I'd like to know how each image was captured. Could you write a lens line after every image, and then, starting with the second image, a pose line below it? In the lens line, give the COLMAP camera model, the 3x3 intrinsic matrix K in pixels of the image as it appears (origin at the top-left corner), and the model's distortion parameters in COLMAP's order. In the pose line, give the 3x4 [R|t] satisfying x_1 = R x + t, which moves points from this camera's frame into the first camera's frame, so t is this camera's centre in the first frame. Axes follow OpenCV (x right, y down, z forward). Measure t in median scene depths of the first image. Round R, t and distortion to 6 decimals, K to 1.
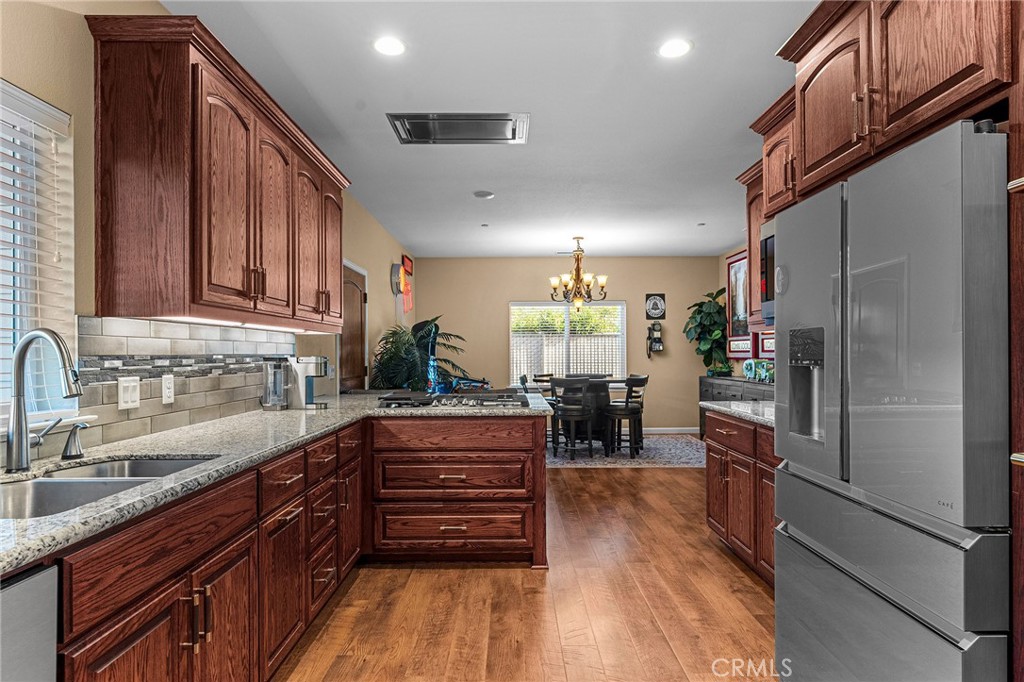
lens RADIAL K [[586.5, 0, 522.0], [0, 586.5, 350.9], [0, 0, 1]] dist [-0.003325, 0.000813]
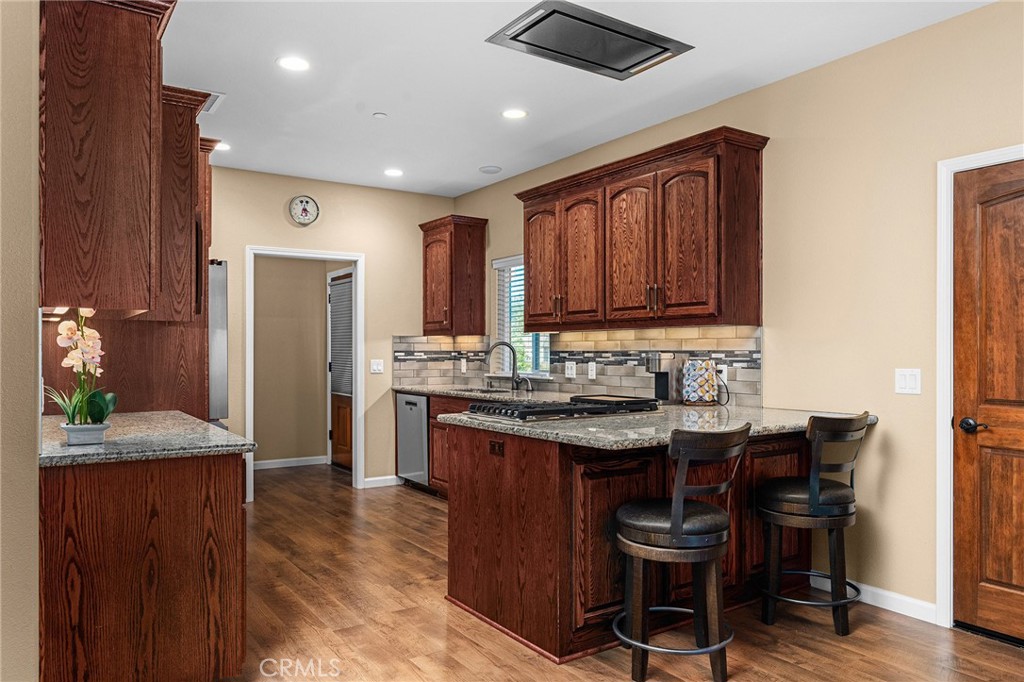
lens RADIAL K [[729.3, 0, 510.8], [0, 729.3, 349.4], [0, 0, 1]] dist [-0.002235, -0.001204]
pose [[-0.843208, 0.004216, -0.537571, 0.729223], [0.007643, 0.999962, -0.004146, 0.009908], [0.537533, -0.007605, -0.843209, 2.636160]]
